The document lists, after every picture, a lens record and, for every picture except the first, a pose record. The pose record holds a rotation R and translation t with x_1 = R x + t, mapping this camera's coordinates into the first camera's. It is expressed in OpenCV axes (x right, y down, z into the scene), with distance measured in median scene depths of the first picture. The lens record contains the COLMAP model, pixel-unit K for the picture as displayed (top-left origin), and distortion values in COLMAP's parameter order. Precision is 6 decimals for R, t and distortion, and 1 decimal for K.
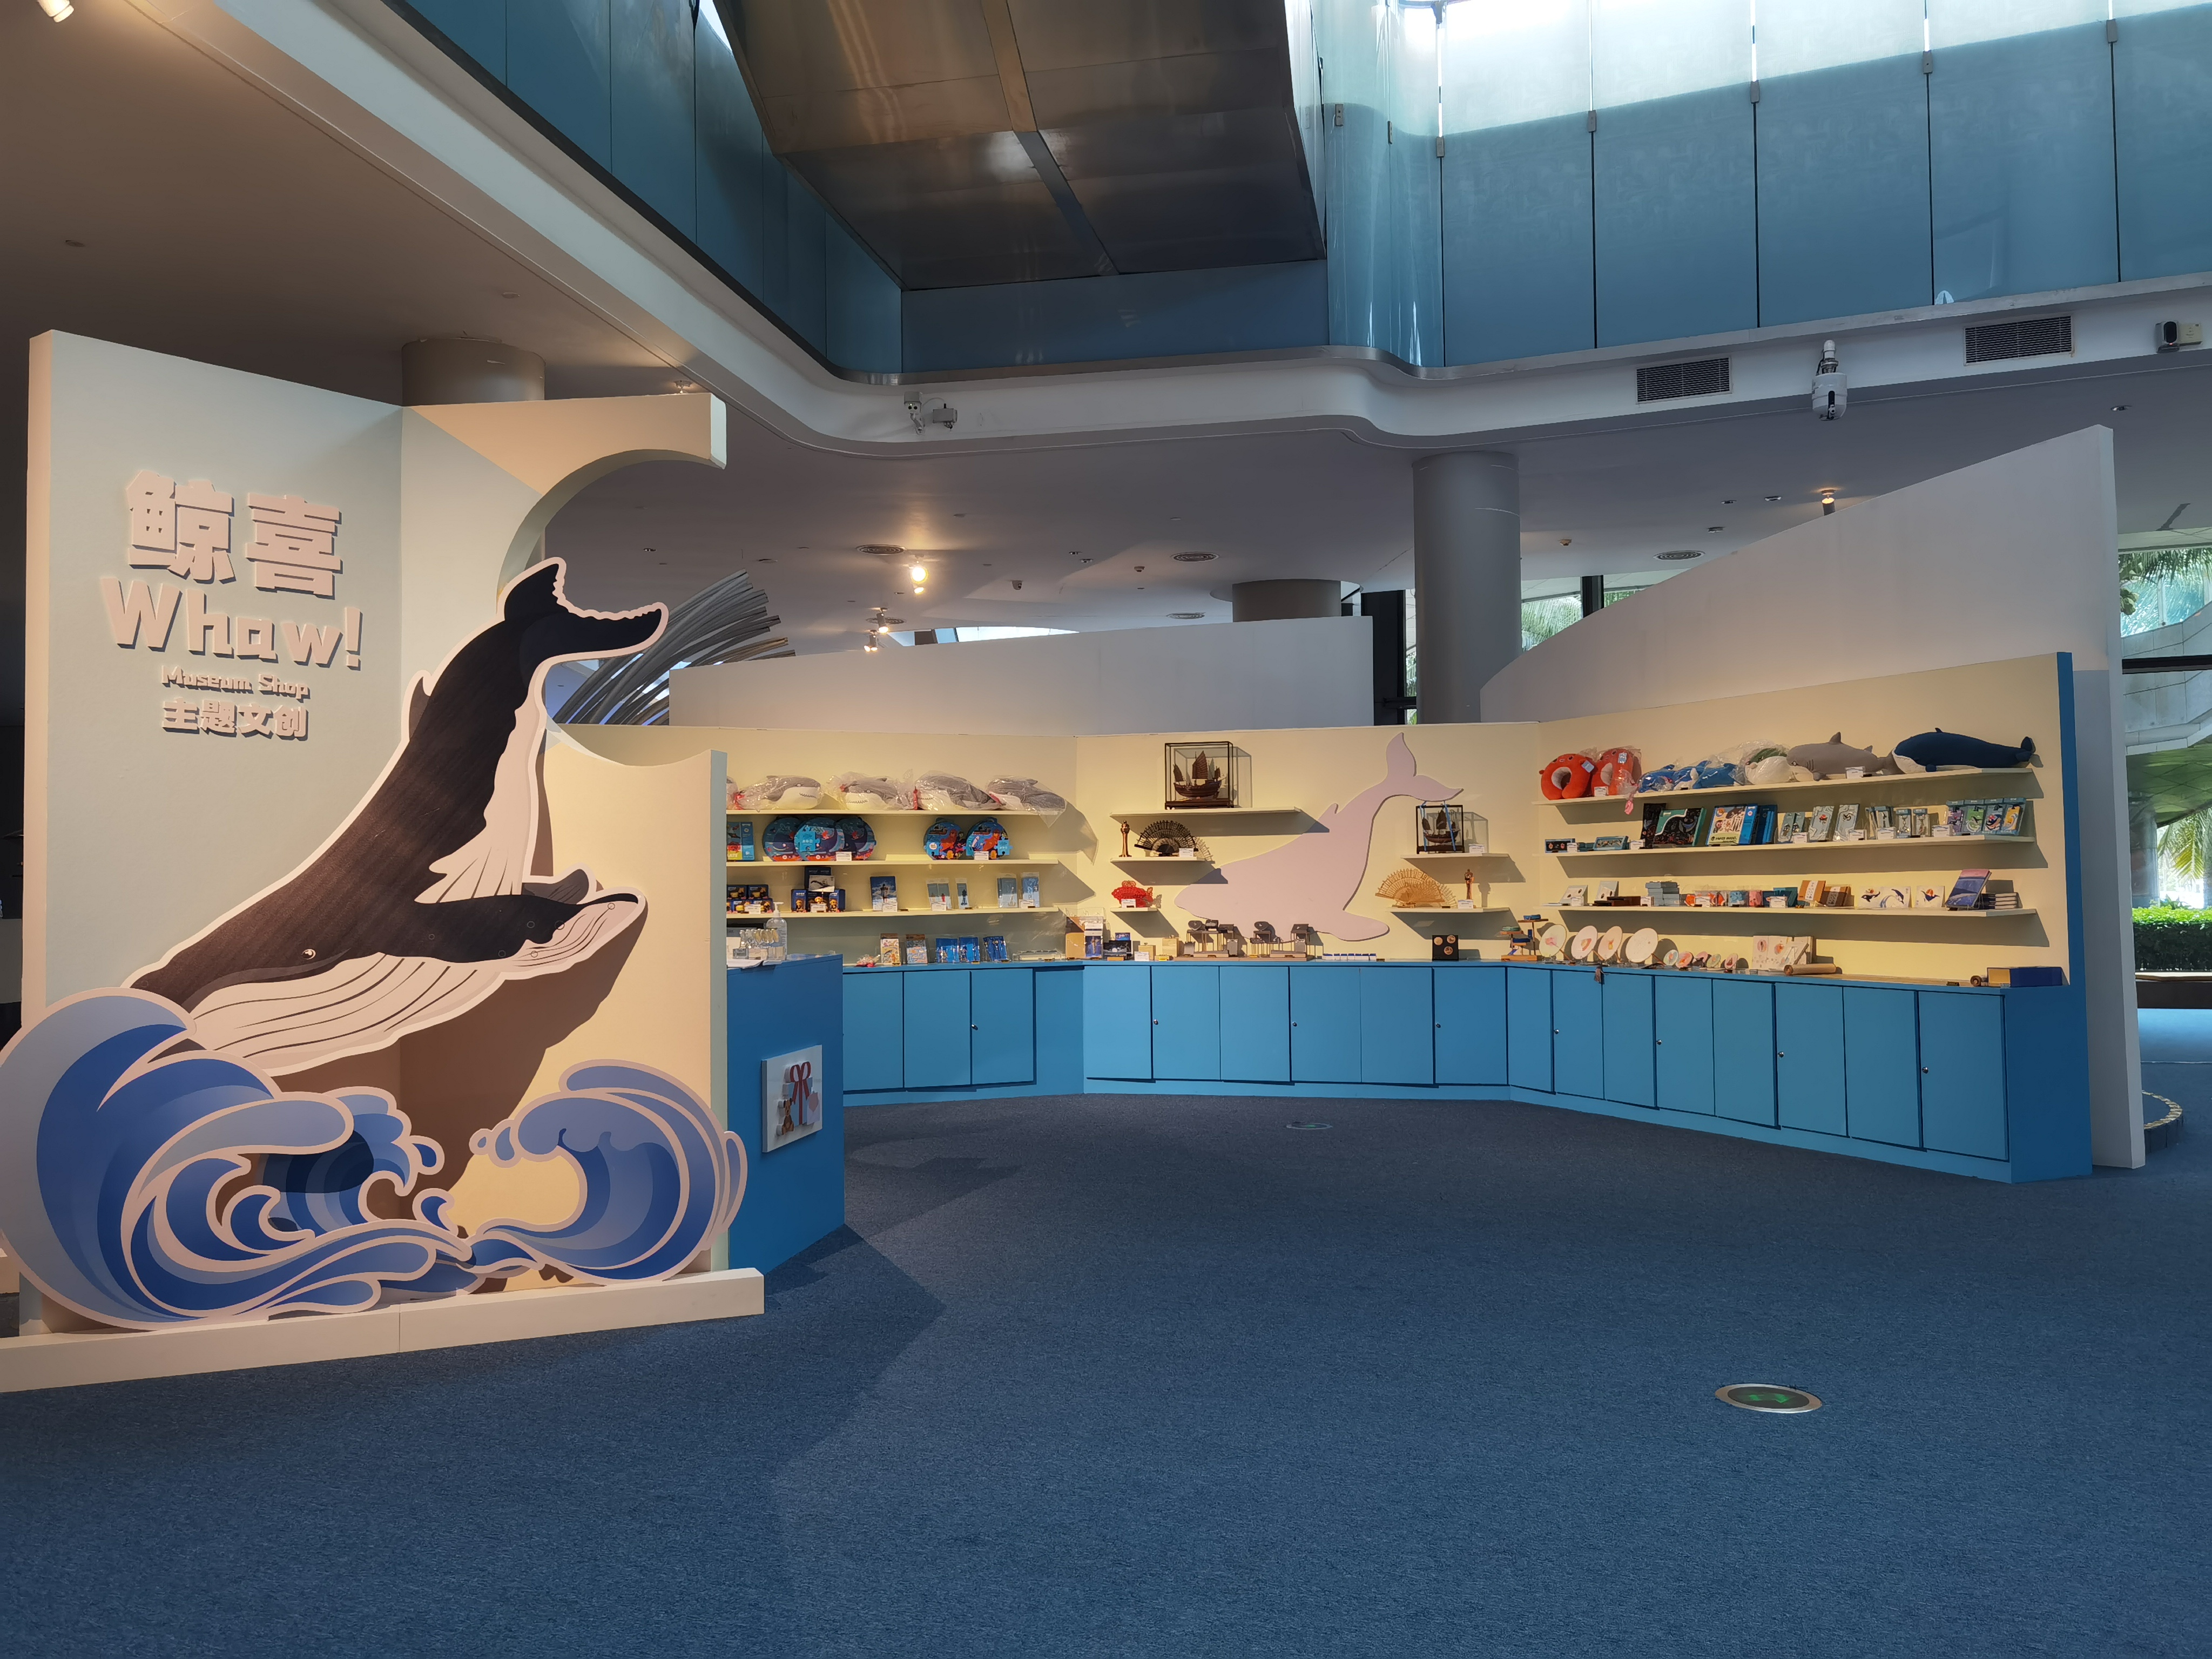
lens RADIAL K [[1764.1, 0, 1111.8], [0, 1764.1, 833.8], [0, 0, 1]] dist [0.014888, -0.010674]
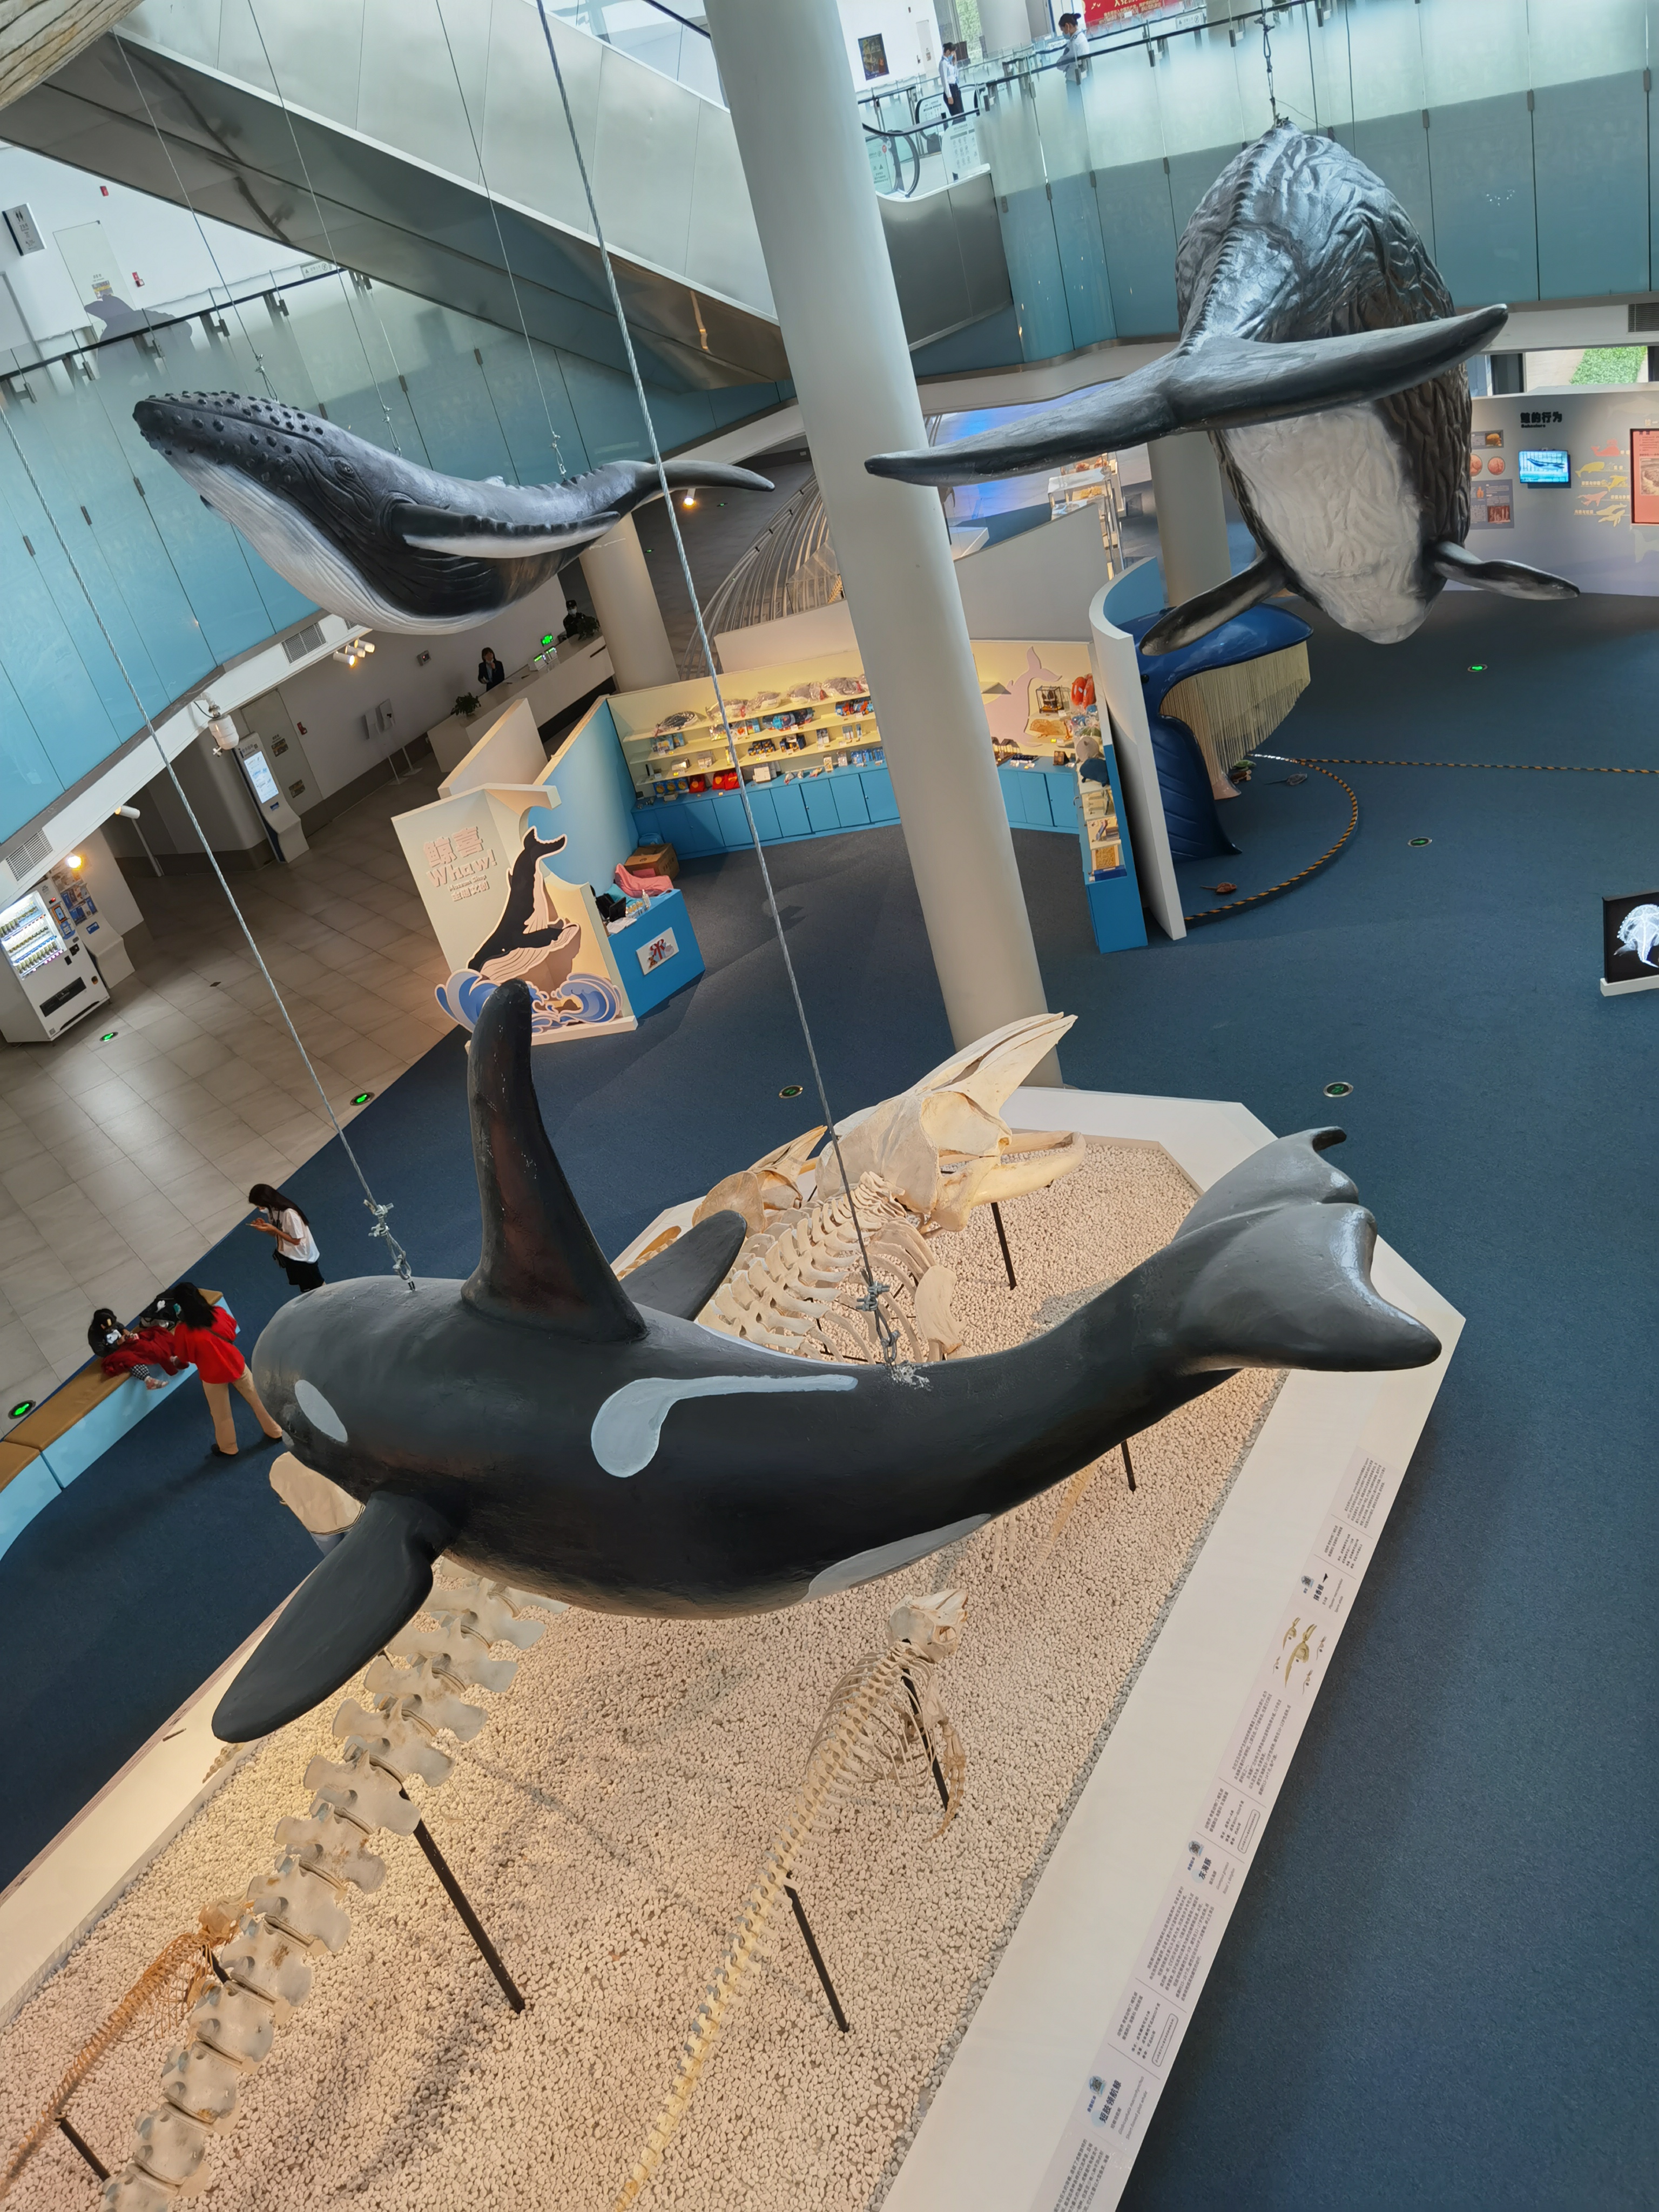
lens RADIAL K [[1776.2, 0, 867.1], [0, 1776.2, 1094.8], [0, 0, 1]] dist [0.011793, 0.006794]
pose [[0.848944, 0.082060, -0.522073, 1.072308], [0.237004, 0.823845, 0.514886, -0.700199], [0.472359, -0.560843, 0.679950, -0.676813]]
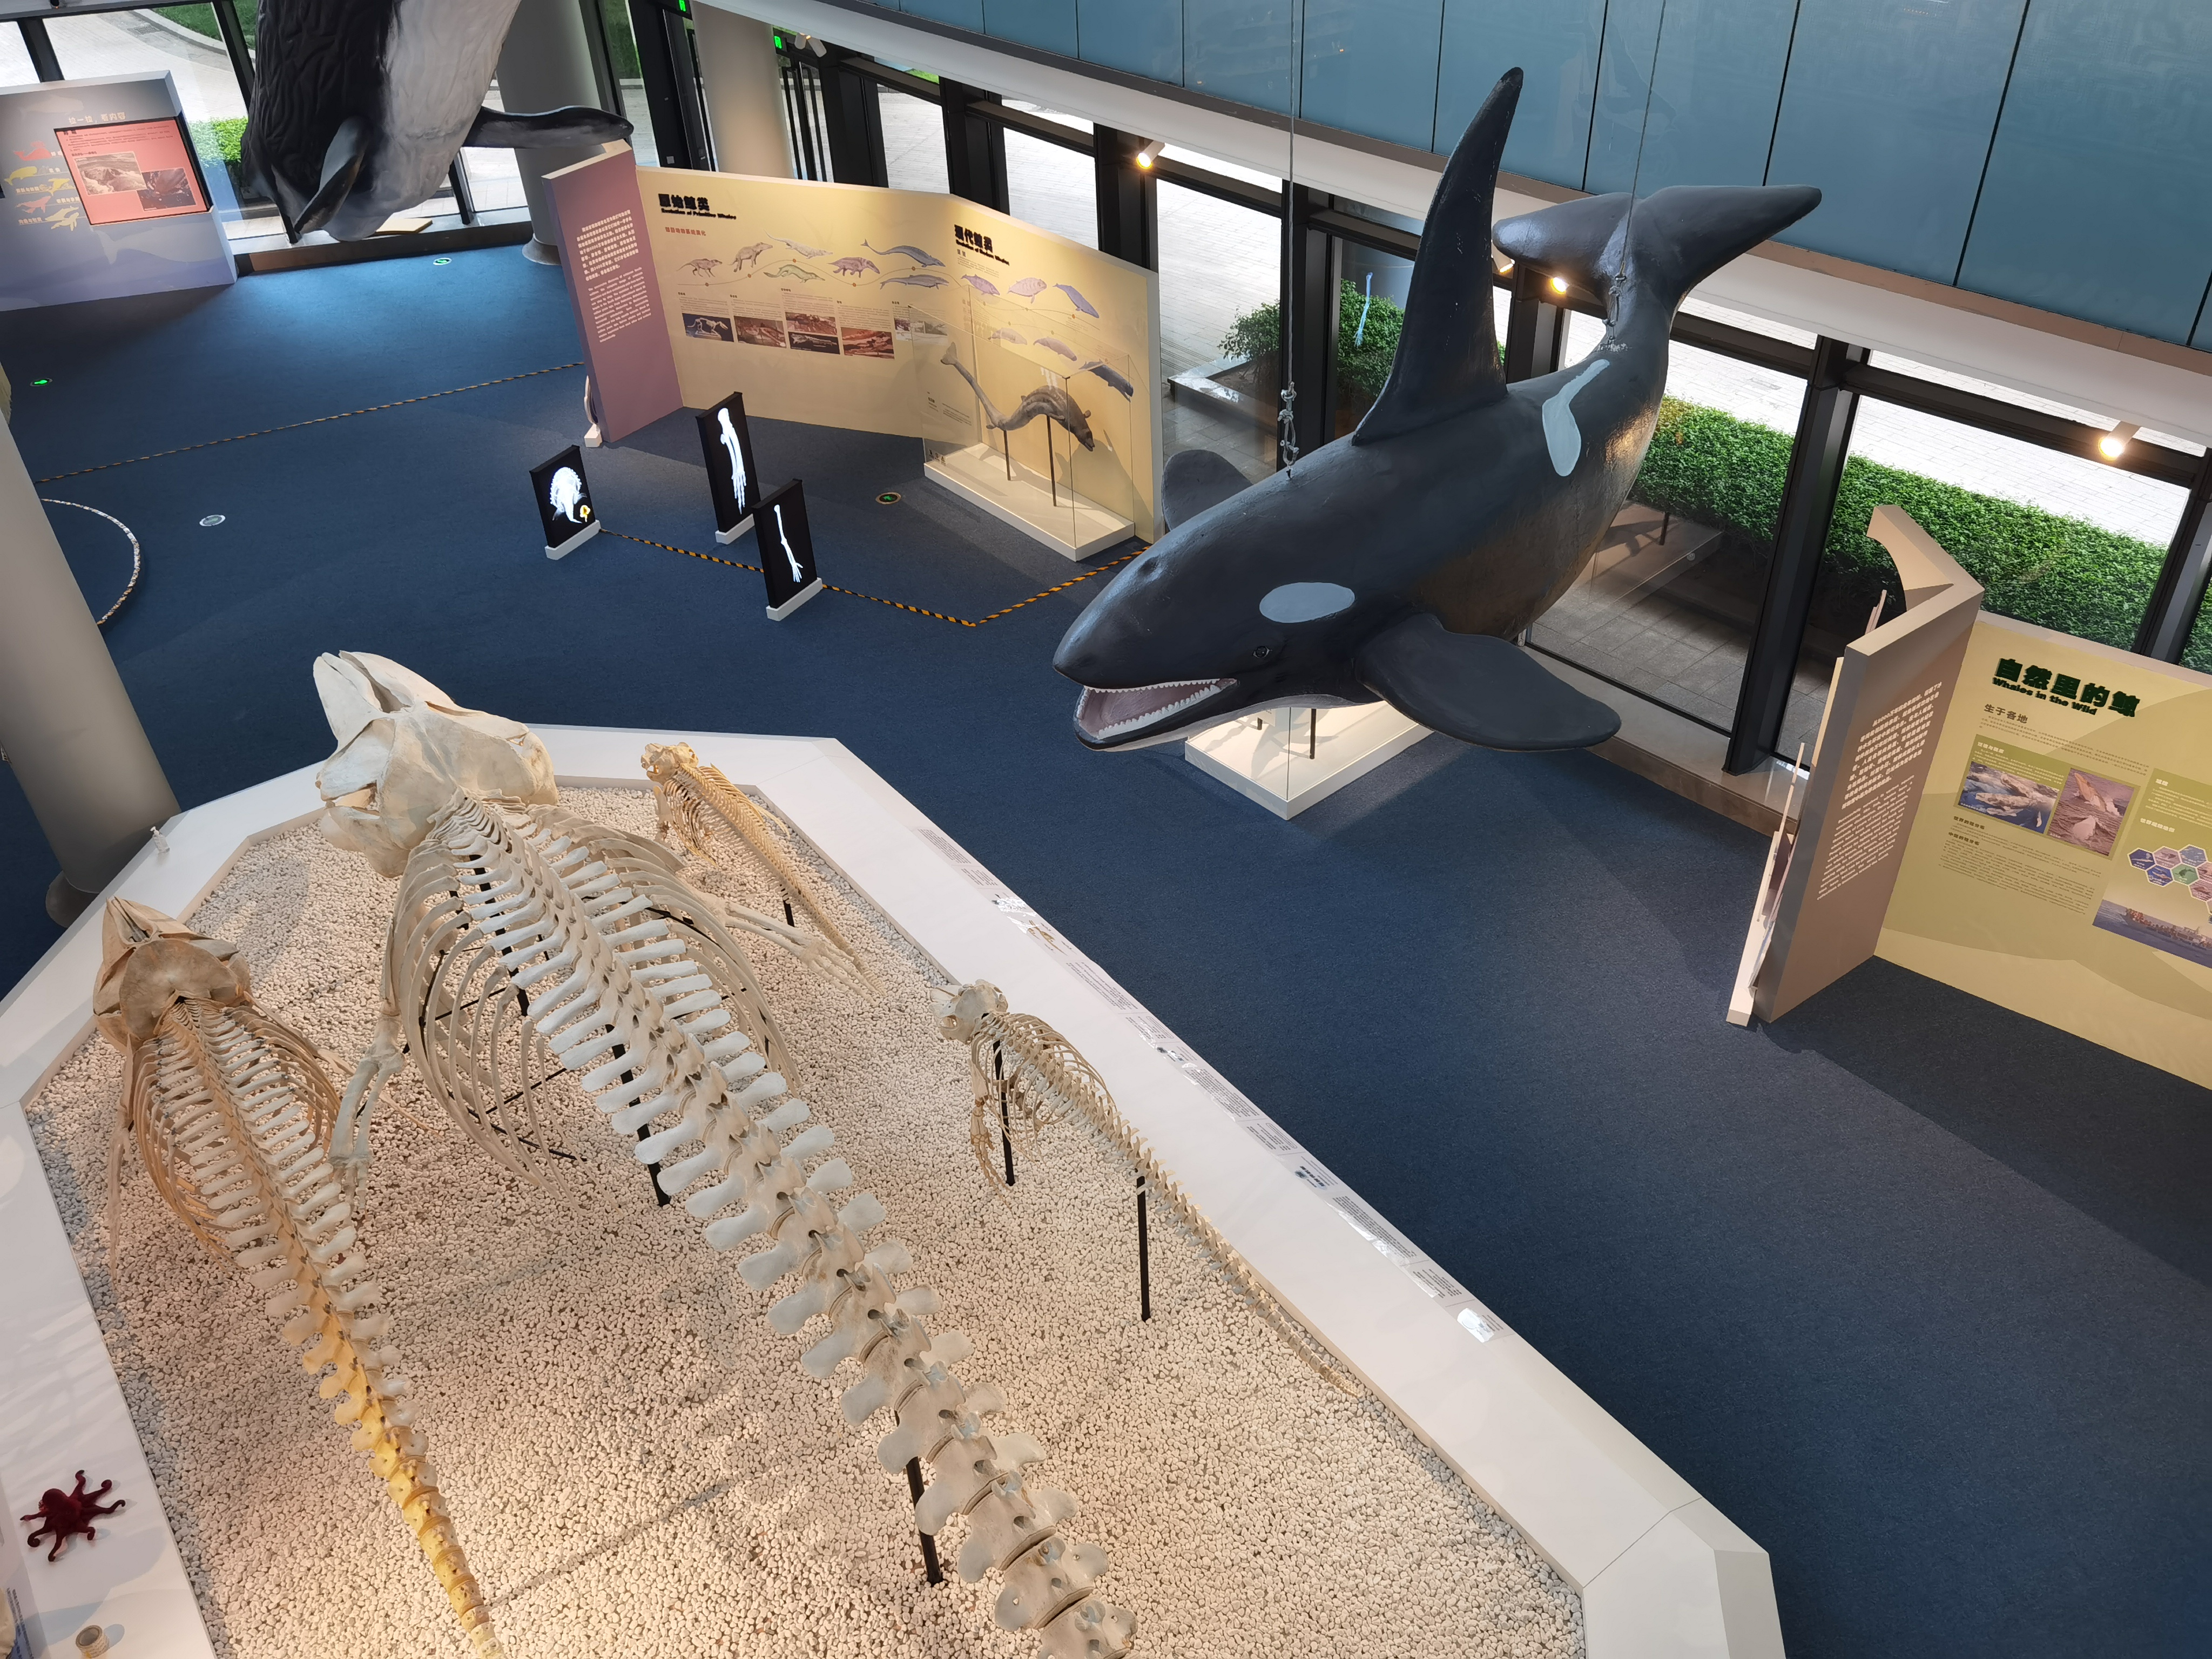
lens RADIAL K [[1746.9, 0, 1112.0], [0, 1746.9, 821.7], [0, 0, 1]] dist [0.013877, -0.005318]
pose [[0.793721, -0.383278, 0.472340, 0.370912], [0.006122, 0.781509, 0.623864, -0.682378], [-0.608252, -0.492282, 0.622646, -0.780160]]
